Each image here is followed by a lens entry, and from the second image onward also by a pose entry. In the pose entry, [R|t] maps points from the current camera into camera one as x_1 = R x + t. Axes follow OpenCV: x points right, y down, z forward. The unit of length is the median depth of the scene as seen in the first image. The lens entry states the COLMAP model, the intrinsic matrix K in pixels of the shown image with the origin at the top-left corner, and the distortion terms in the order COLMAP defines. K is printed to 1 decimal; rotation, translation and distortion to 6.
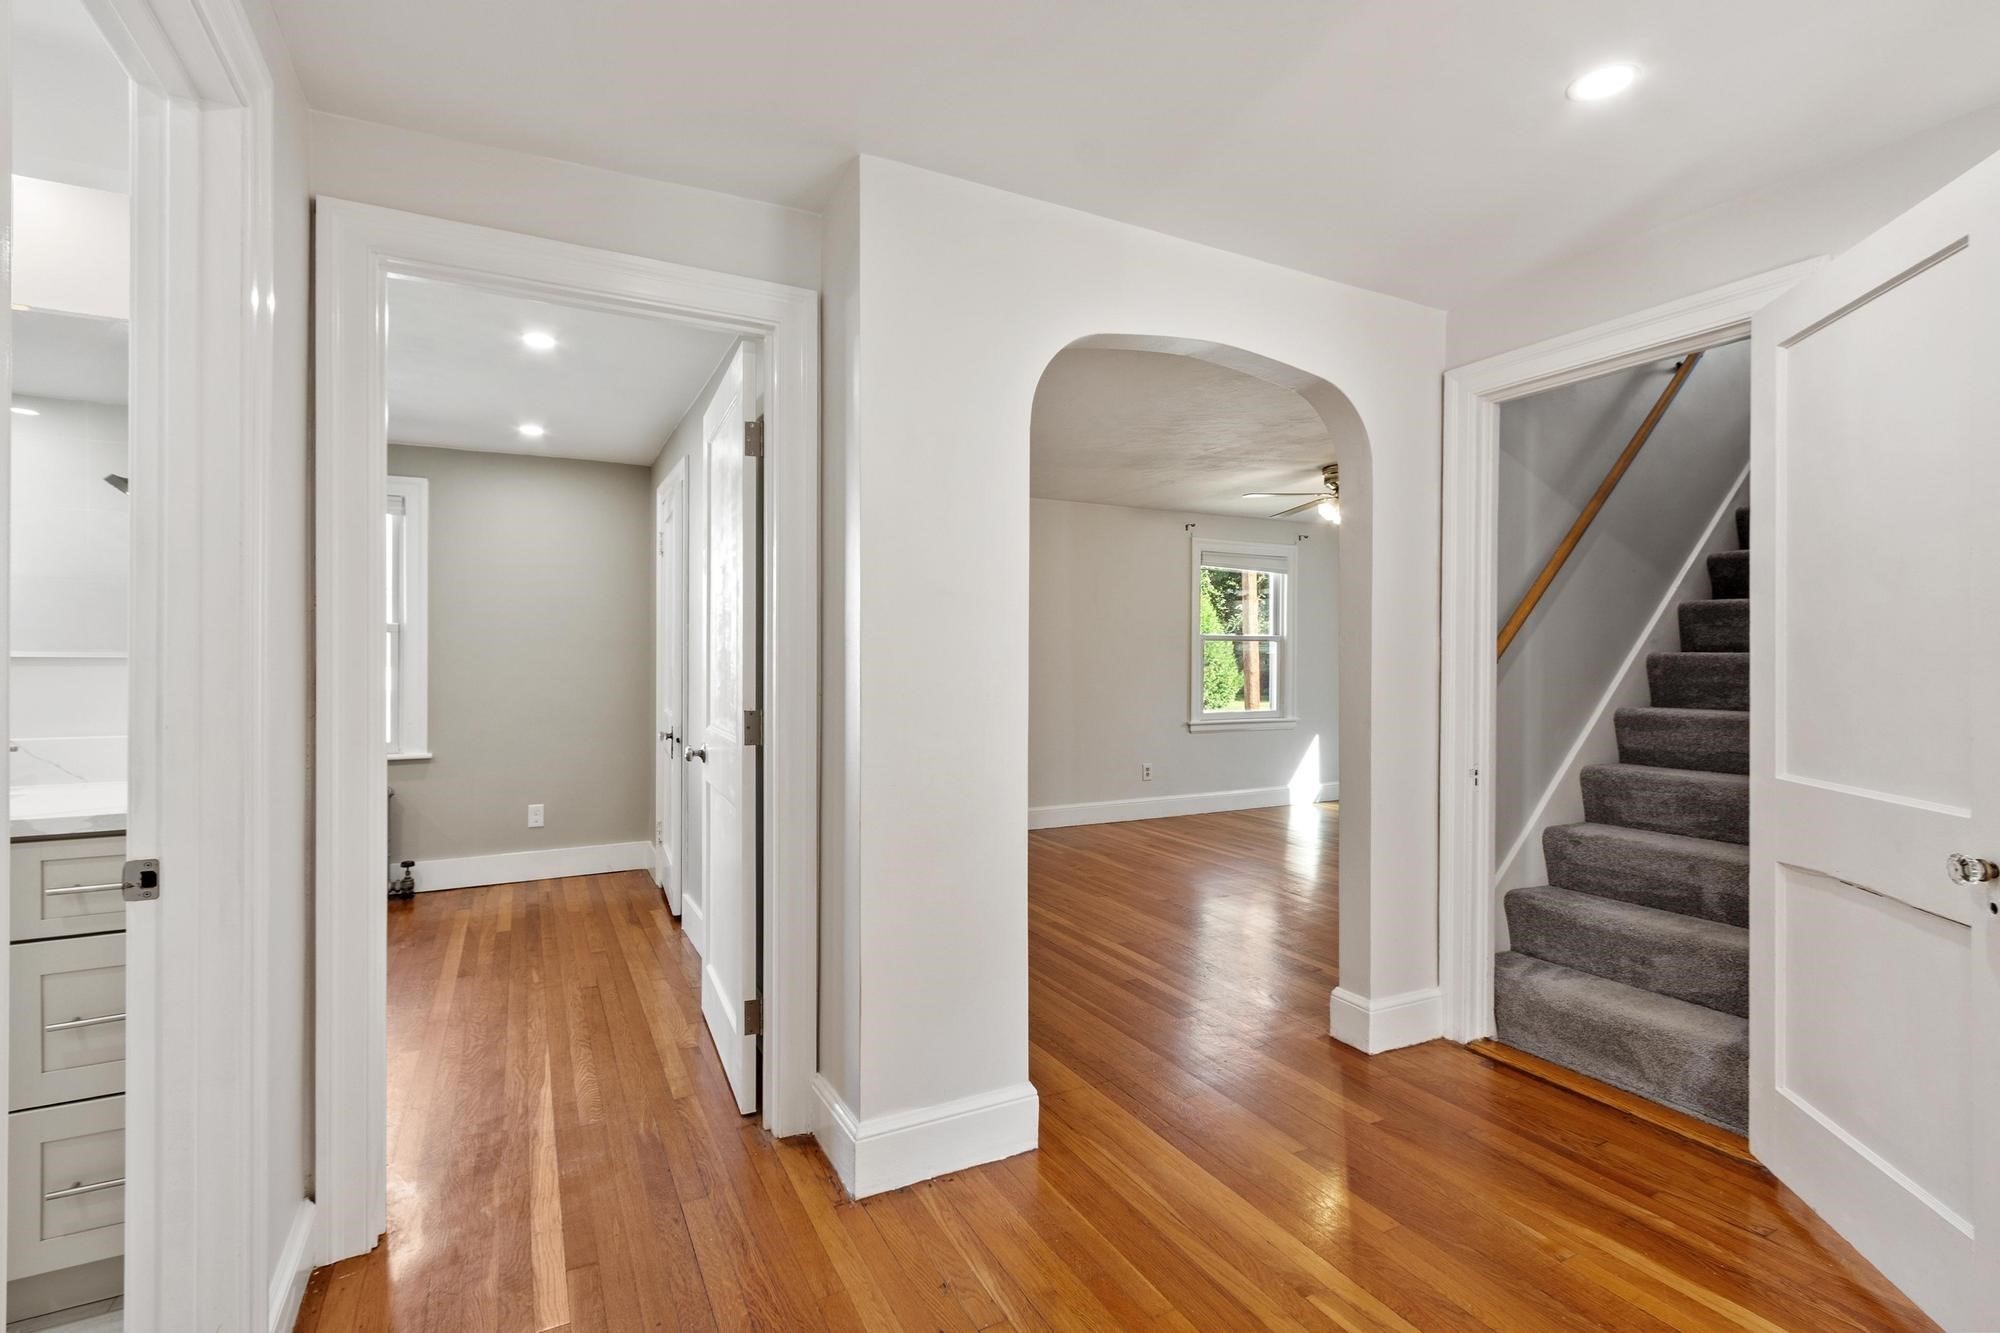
lens RADIAL K [[897.5, 0, 997.1], [0, 897.5, 661.8], [0, 0, 1]] dist [-0.002543, -0.000516]
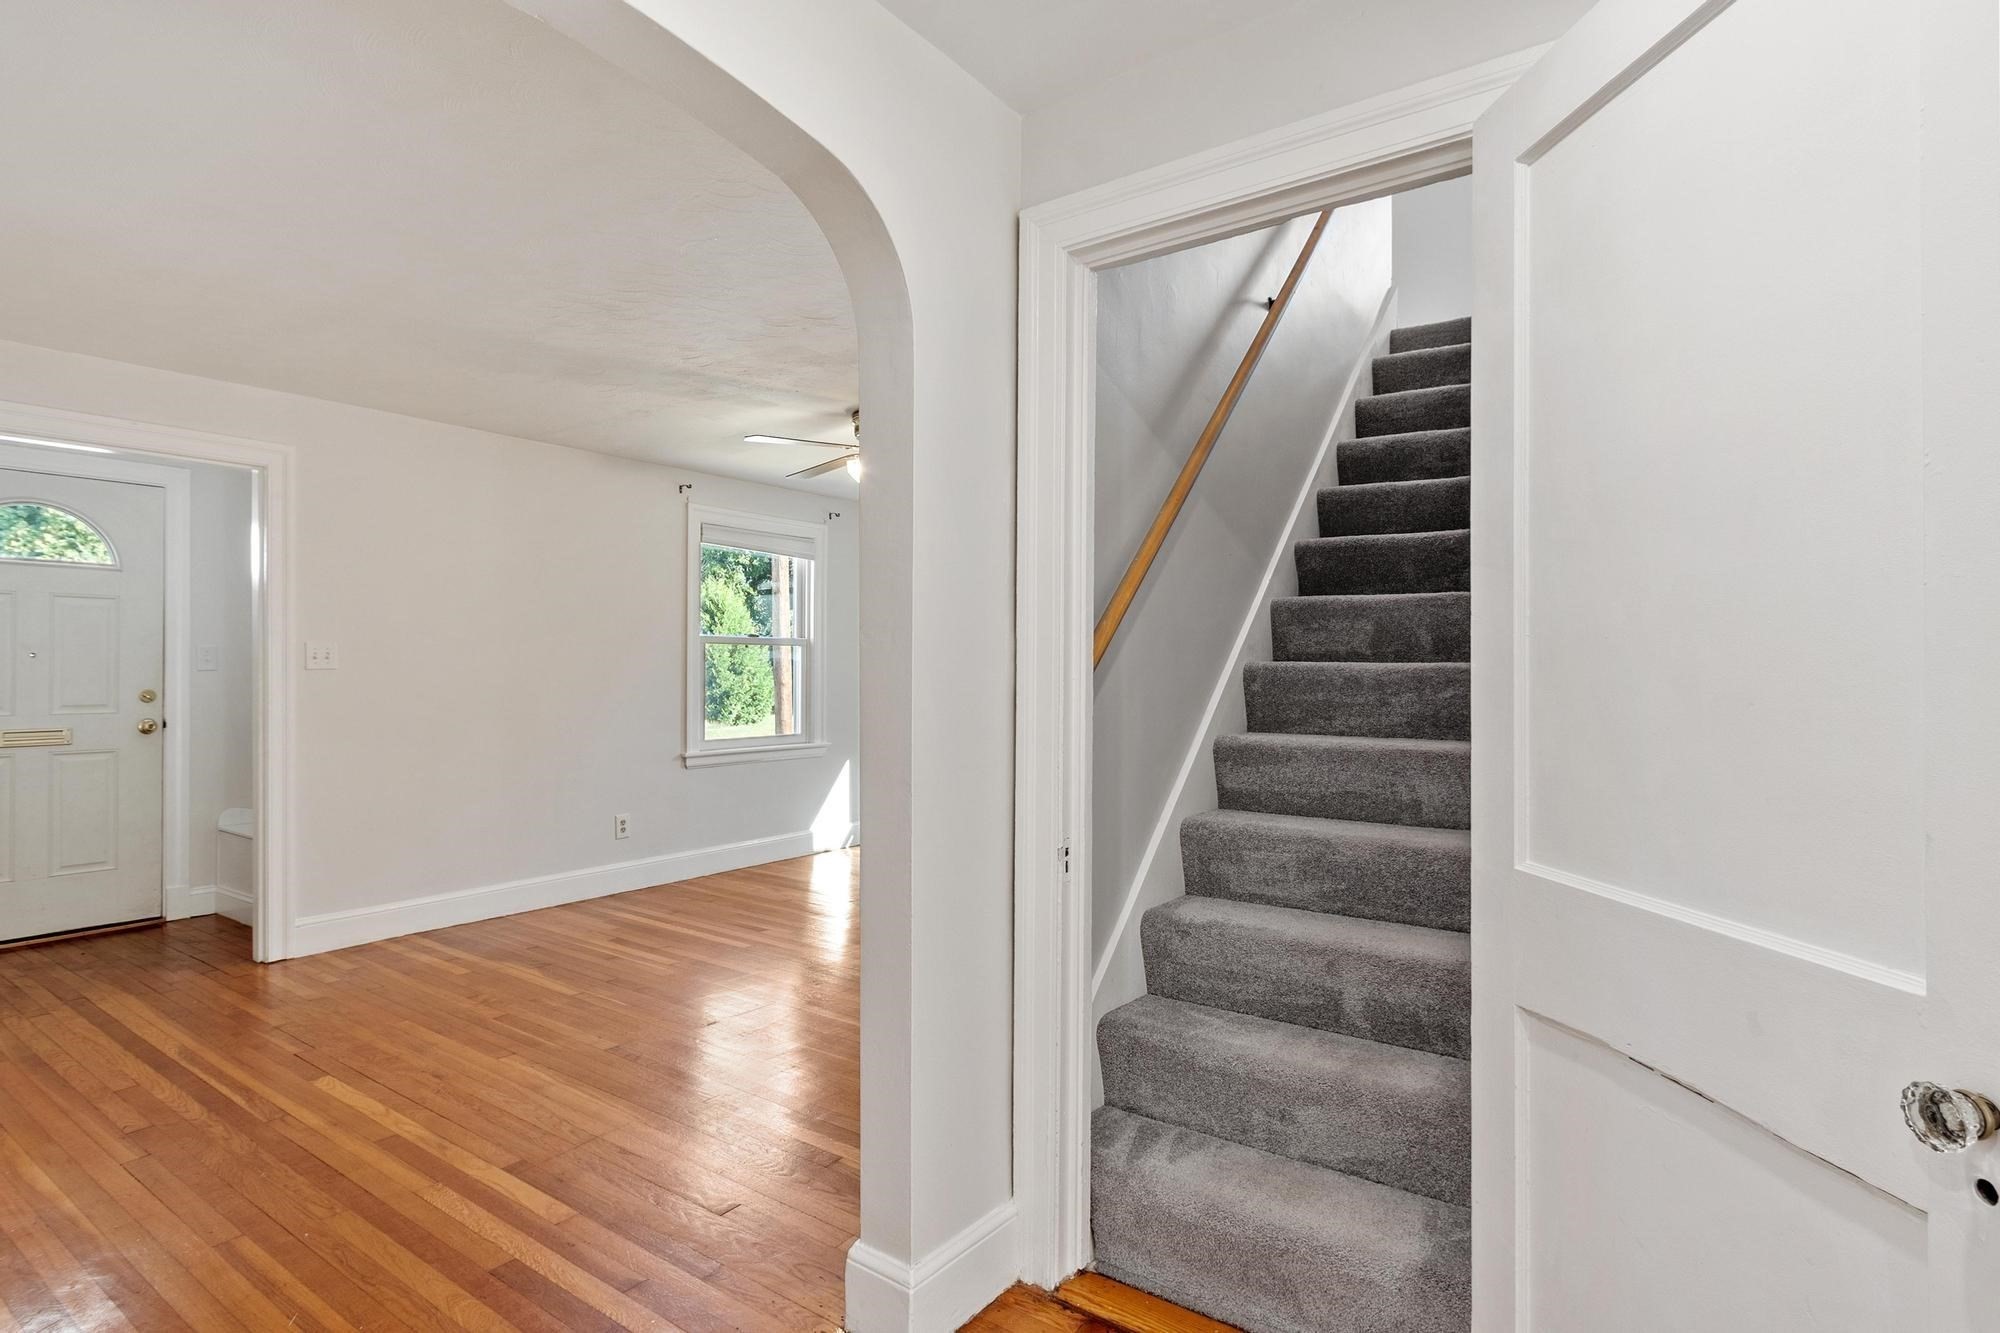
lens RADIAL K [[1024.7, 0, 1000.0], [0, 1024.7, 666.5], [0, 0, 1]] dist [-0.001781, -0.000247]
pose [[0.887640, 0.001738, 0.460534, 0.147159], [-0.000008, 0.999993, -0.003758, -0.003336], [-0.460538, 0.003332, 0.887634, 0.348589]]
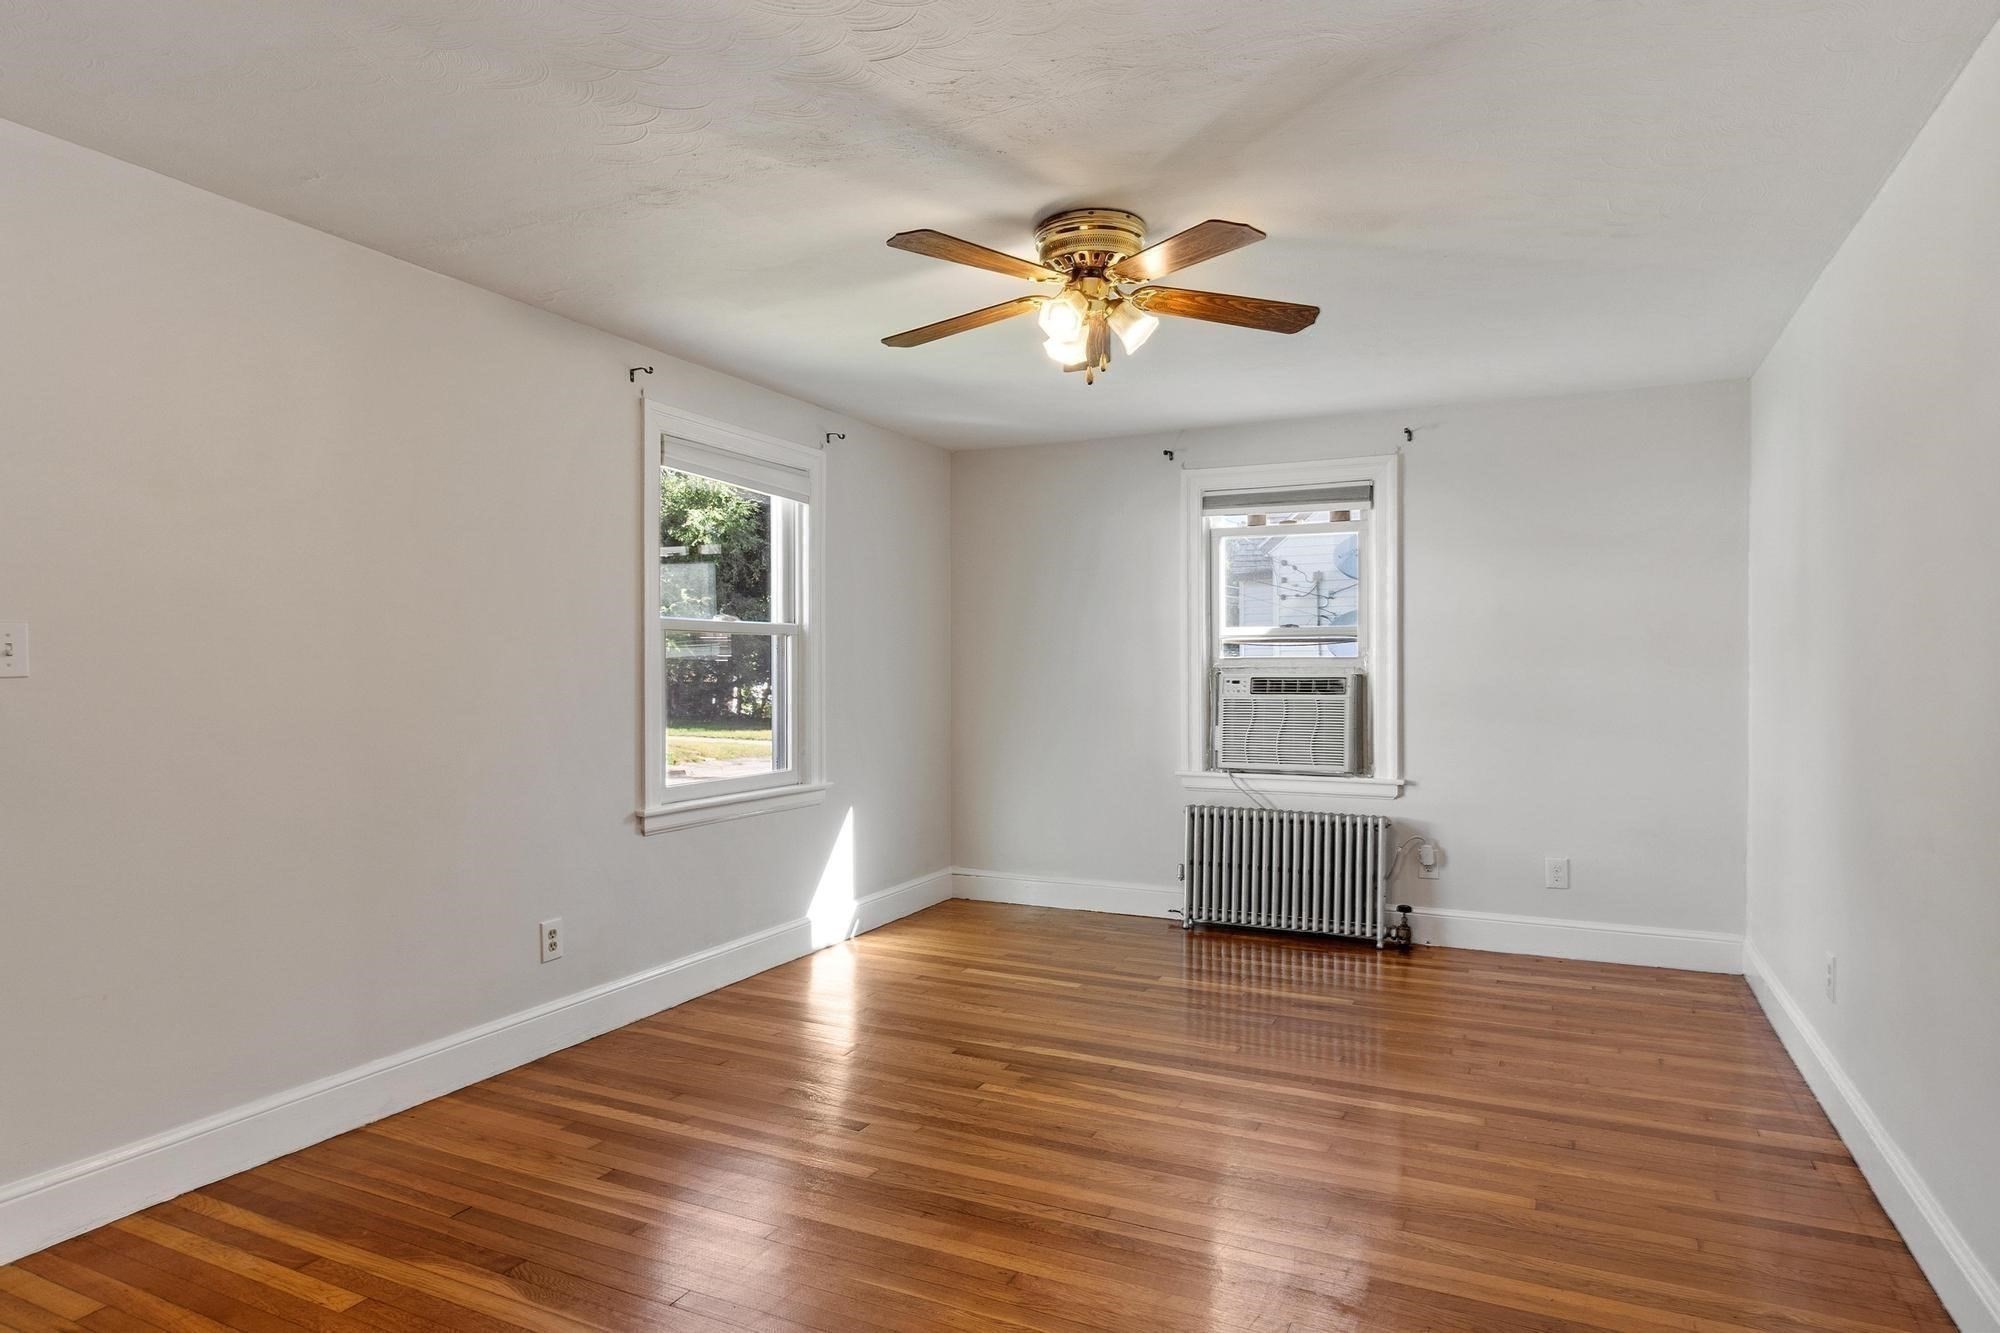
lens RADIAL K [[1162.2, 0, 994.7], [0, 1162.2, 676.6], [0, 0, 1]] dist [0.001143, 0.001429]
pose [[0.793990, -0.006637, 0.607895, 0.005800], [0.003328, 0.999973, 0.006570, -0.008239], [-0.607922, -0.003193, 0.793990, 1.120574]]
